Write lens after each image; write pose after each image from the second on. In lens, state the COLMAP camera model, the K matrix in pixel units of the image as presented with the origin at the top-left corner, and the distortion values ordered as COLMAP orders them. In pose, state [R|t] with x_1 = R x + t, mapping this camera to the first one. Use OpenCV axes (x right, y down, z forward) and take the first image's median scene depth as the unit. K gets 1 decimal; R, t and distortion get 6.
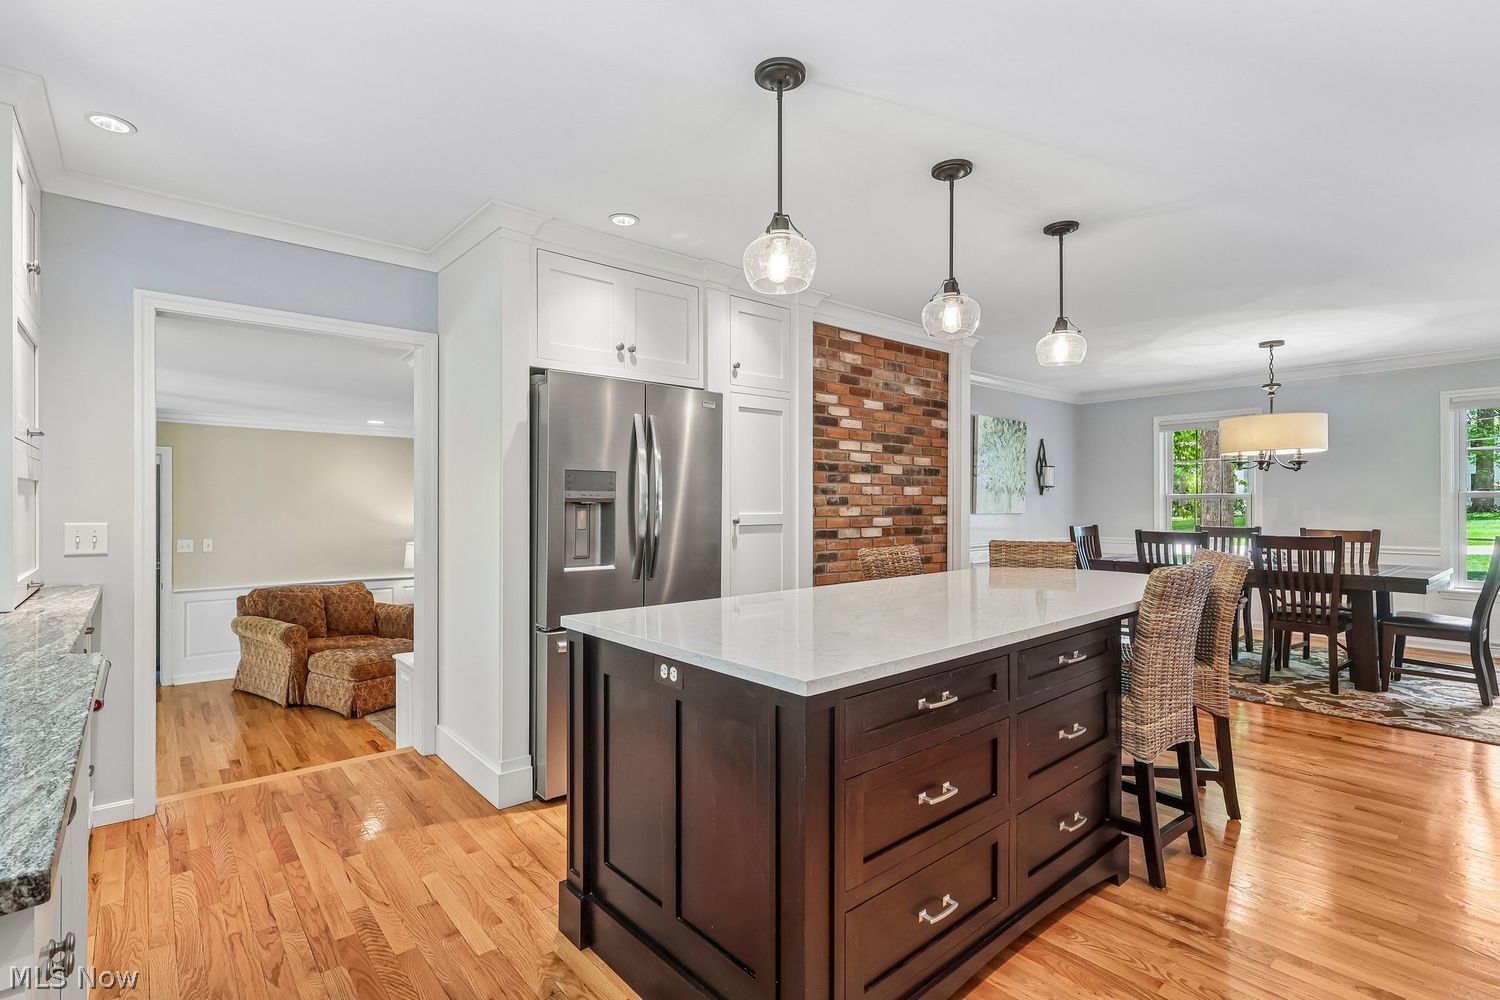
lens RADIAL K [[706.1, 0, 745.6], [0, 706.1, 496.3], [0, 0, 1]] dist [0.000575, -0.000636]
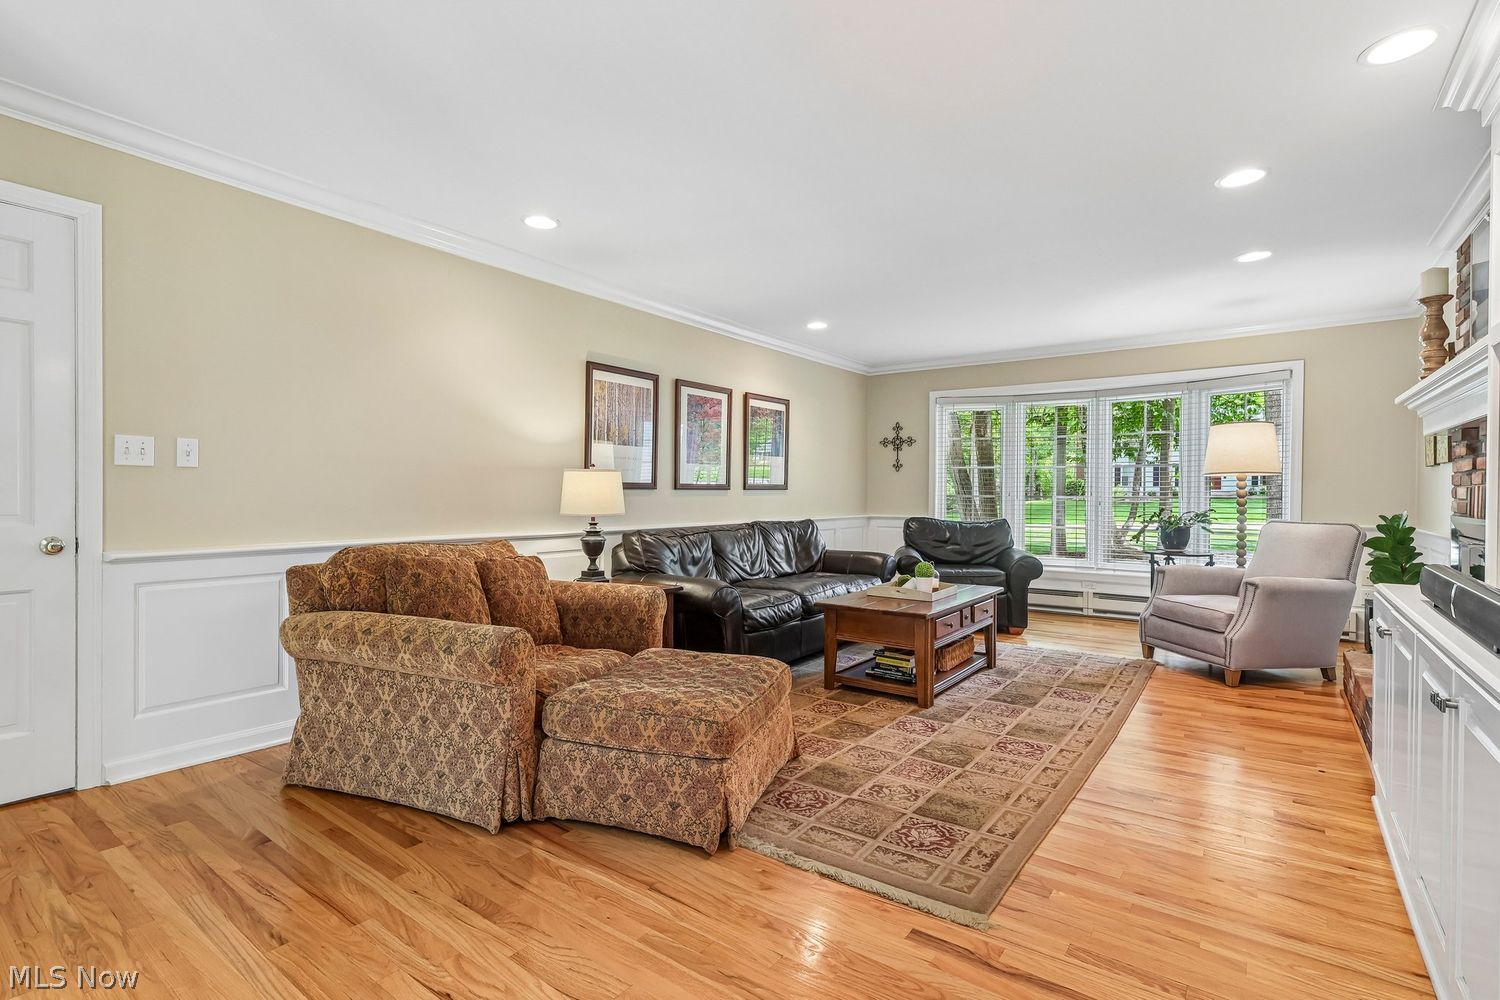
lens RADIAL K [[706.1, 0, 744.2], [0, 706.1, 499.3], [0, 0, 1]] dist [0.000575, -0.000636]
pose [[0.973794, 0.004654, 0.227383, -0.557654], [-0.010000, 0.999700, 0.022365, 0.089658], [-0.227210, -0.024053, 0.973549, 0.531007]]
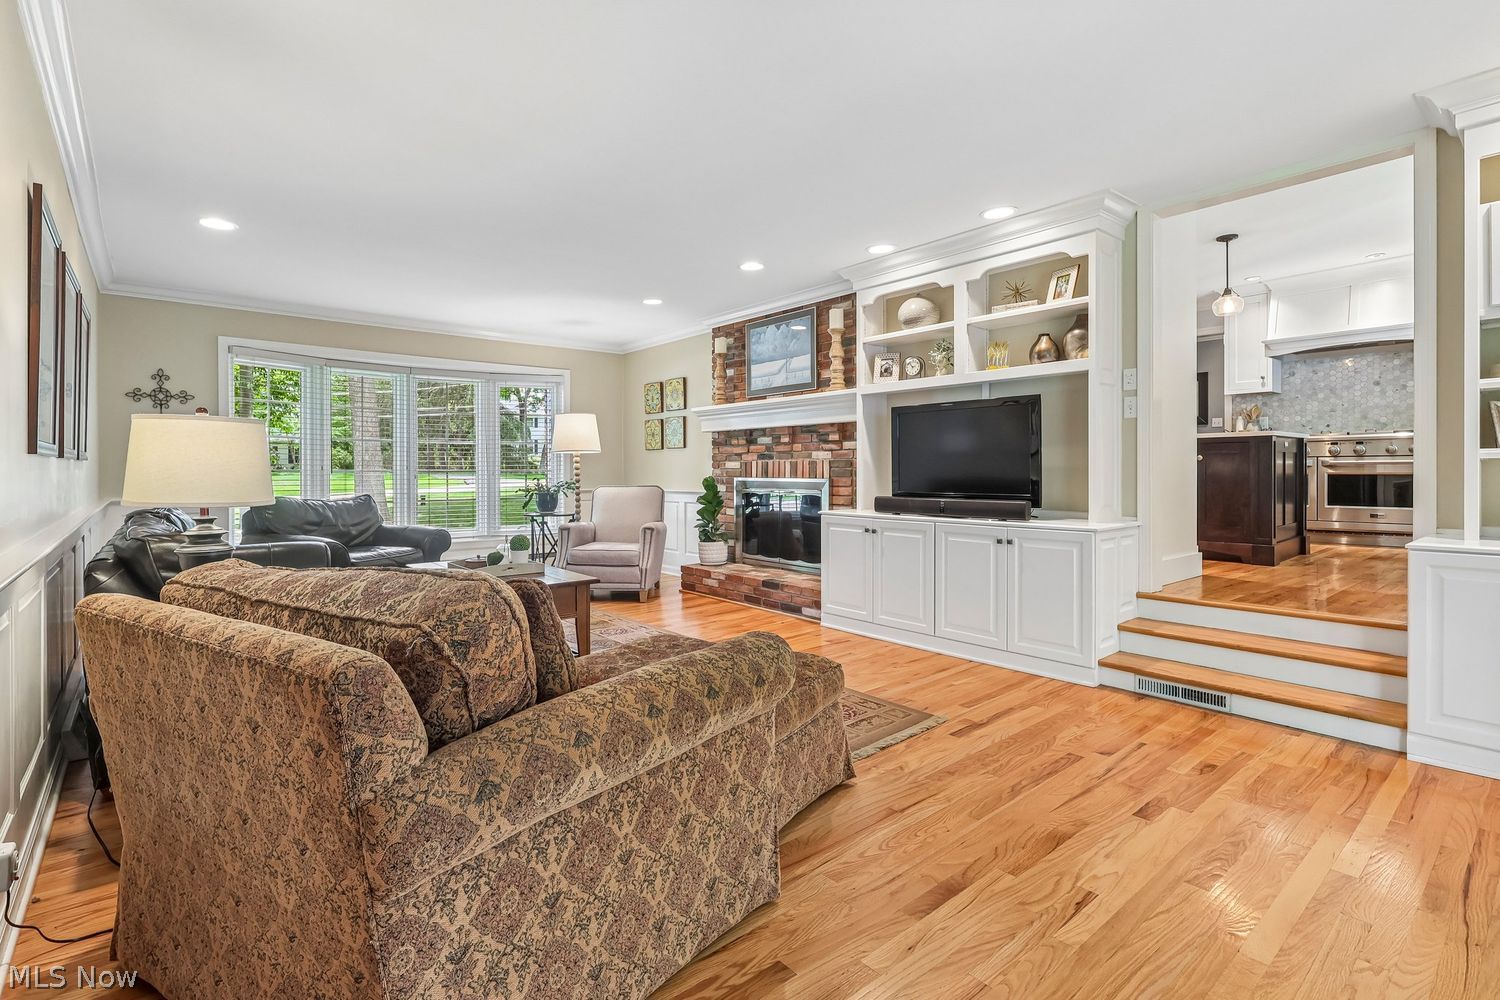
lens RADIAL K [[706.1, 0, 739.7], [0, 706.1, 476.0], [0, 0, 1]] dist [0.000575, -0.000636]
pose [[0.004095, -0.005253, 0.999978, -0.911242], [-0.010110, 0.999935, 0.005294, 0.102761], [-0.999941, -0.010131, 0.004042, 0.962559]]
